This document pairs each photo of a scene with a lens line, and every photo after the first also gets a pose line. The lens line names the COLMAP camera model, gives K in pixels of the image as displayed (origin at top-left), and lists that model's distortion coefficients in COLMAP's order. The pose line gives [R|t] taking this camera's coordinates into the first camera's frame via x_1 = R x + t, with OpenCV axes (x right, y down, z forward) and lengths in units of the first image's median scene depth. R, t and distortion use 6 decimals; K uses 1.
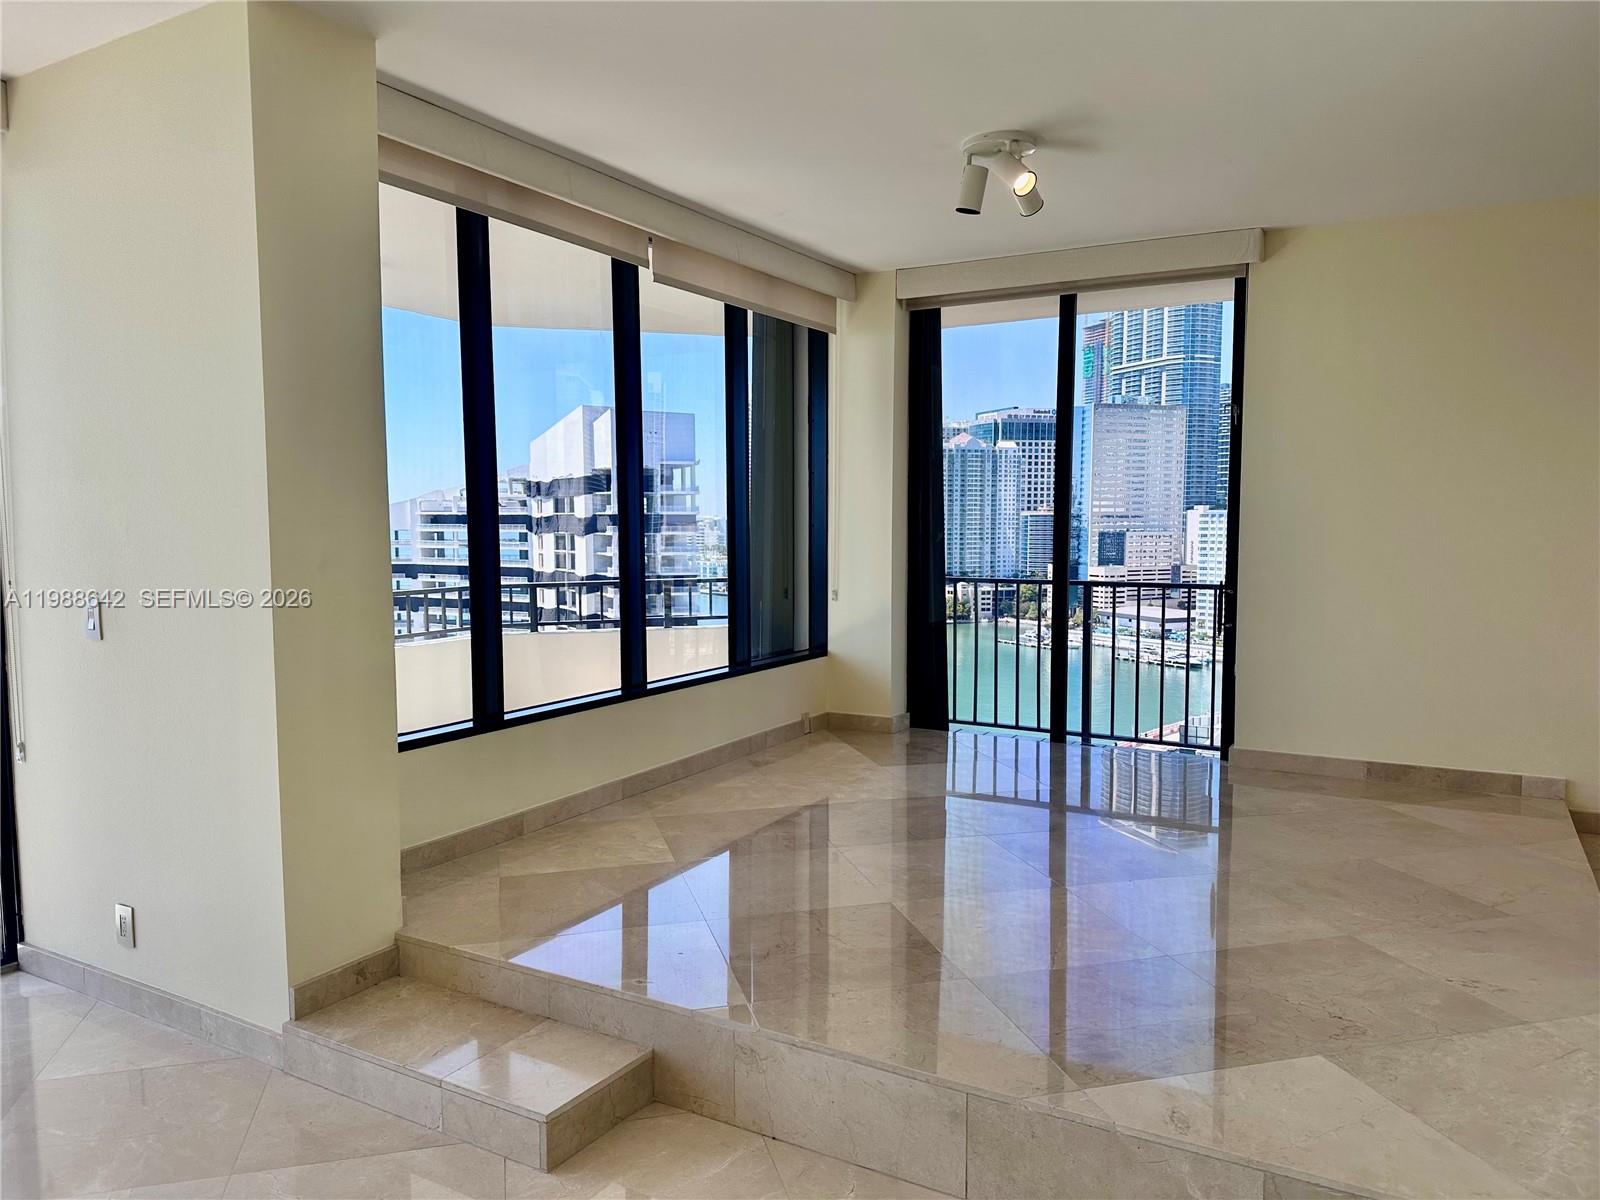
lens RADIAL K [[1117.7, 0, 793.9], [0, 1117.7, 603.3], [0, 0, 1]] dist [0.069967, -0.086421]
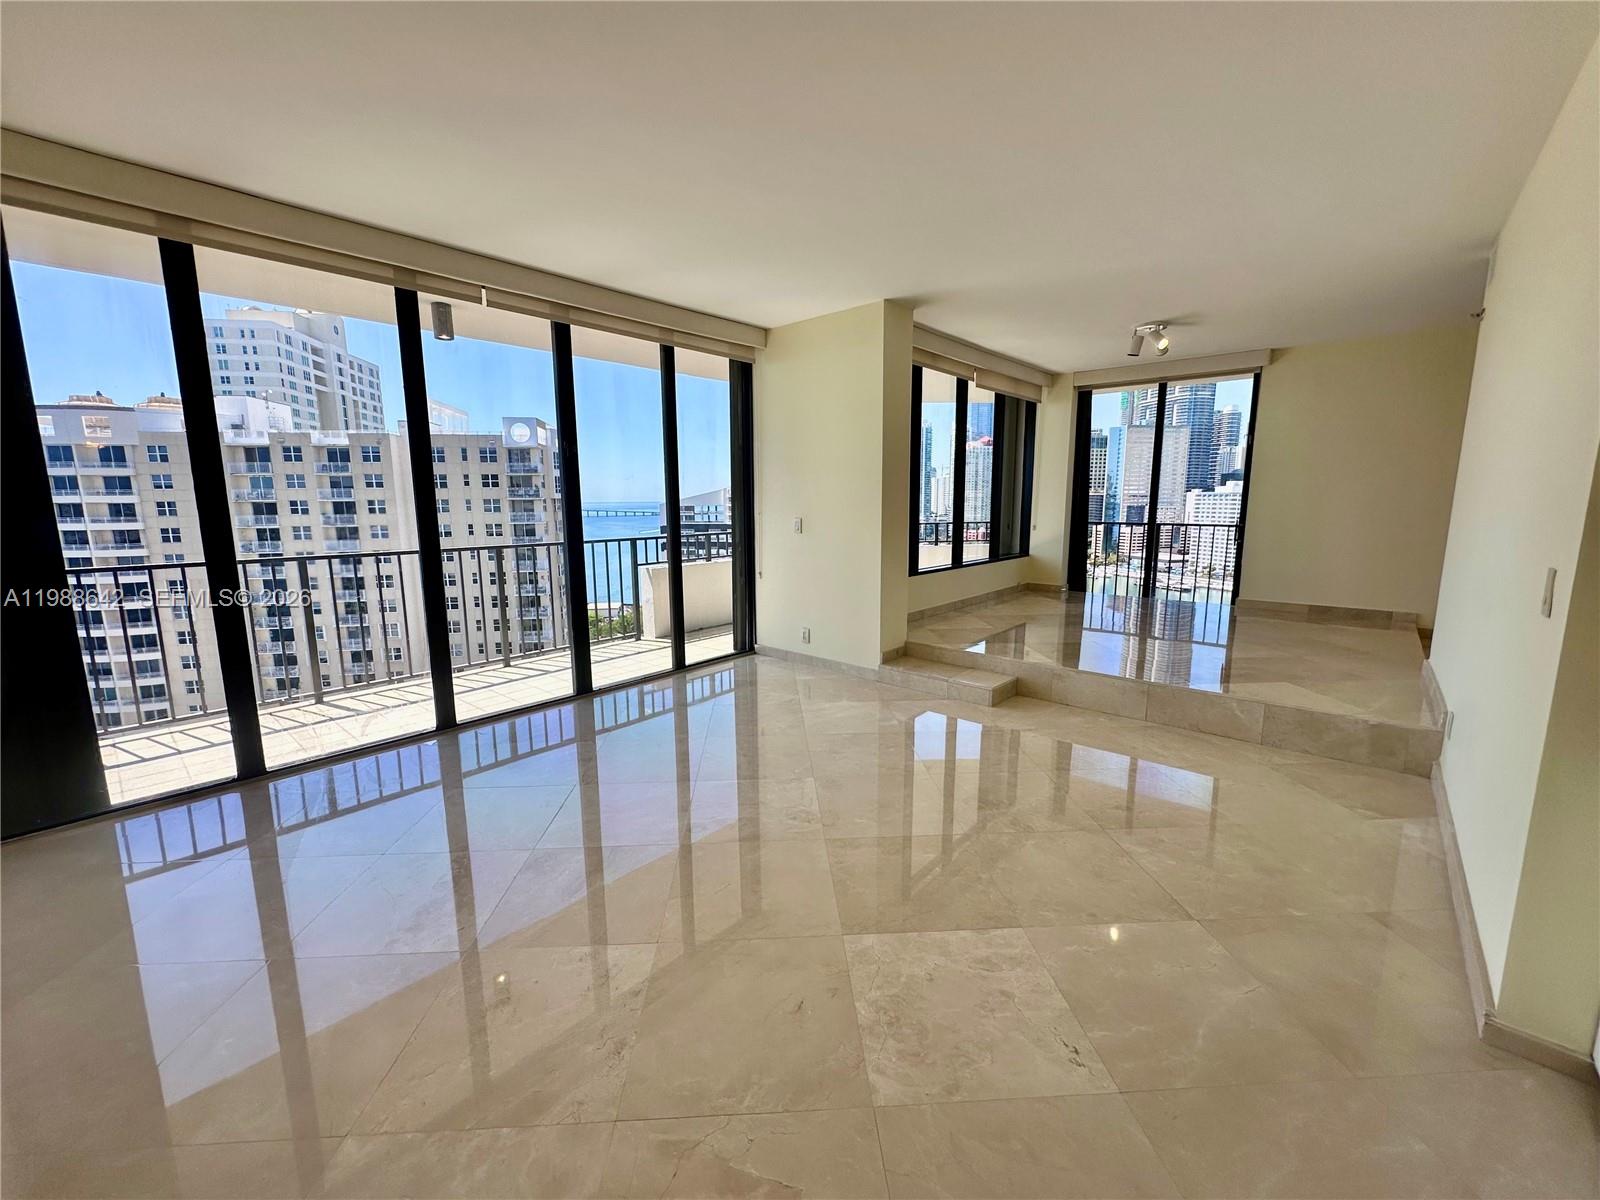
lens RADIAL K [[640.9, 0, 798.4], [0, 640.9, 599.1], [0, 0, 1]] dist [0.000890, 0.000125]
pose [[0.979321, 0.027729, -0.200403, -0.192739], [-0.011558, 0.996613, 0.081417, 0.042514], [0.201982, -0.077417, 0.976325, -0.370322]]
